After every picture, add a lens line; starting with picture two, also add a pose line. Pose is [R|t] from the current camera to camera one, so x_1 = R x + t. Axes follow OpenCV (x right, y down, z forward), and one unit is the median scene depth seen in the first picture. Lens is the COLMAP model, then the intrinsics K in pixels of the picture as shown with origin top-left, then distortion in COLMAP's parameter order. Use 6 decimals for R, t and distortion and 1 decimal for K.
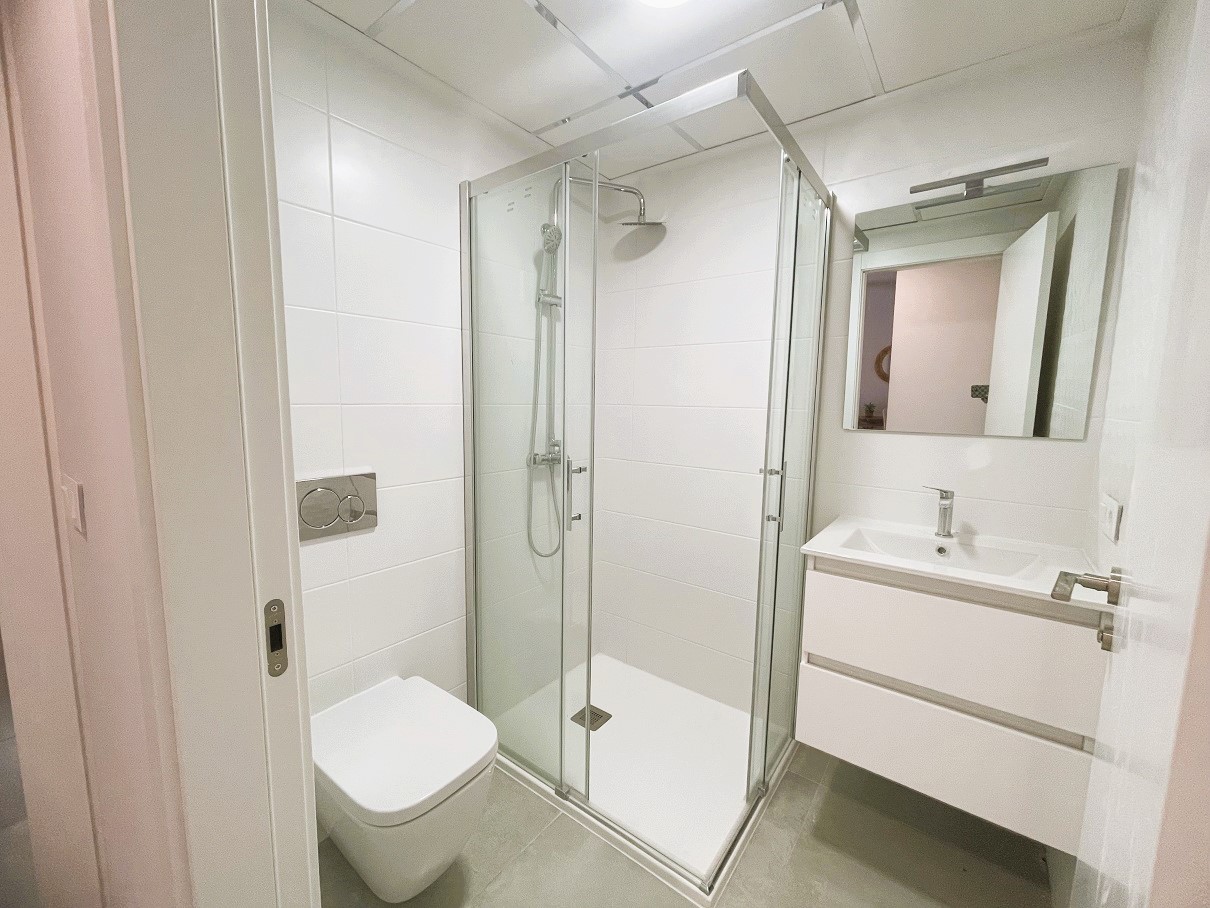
lens RADIAL K [[466.4, 0, 584.2], [0, 466.4, 433.9], [0, 0, 1]] dist [0.002517, 0.000159]
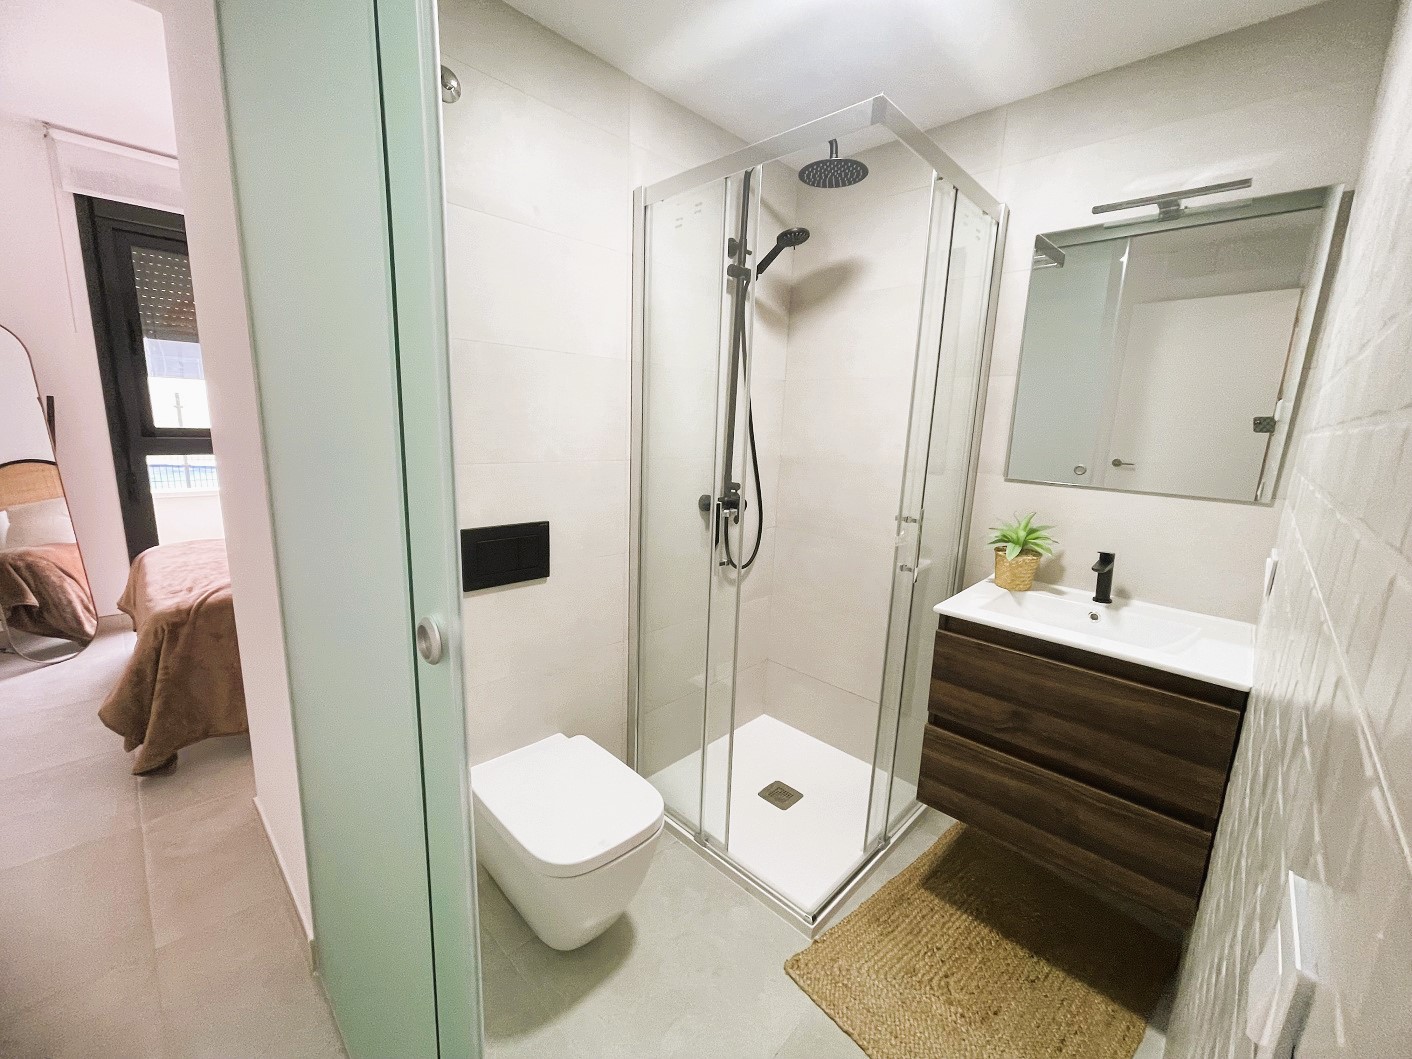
lens RADIAL K [[569.5, 0, 706.0], [0, 569.5, 529.5], [0, 0, 1]] dist [0.003748, -0.004430]
pose [[0.985583, 0.066778, -0.155456, 0.144406], [-0.054287, 0.995048, 0.083255, 0.021429], [0.160246, -0.073616, 0.984328, -0.177750]]
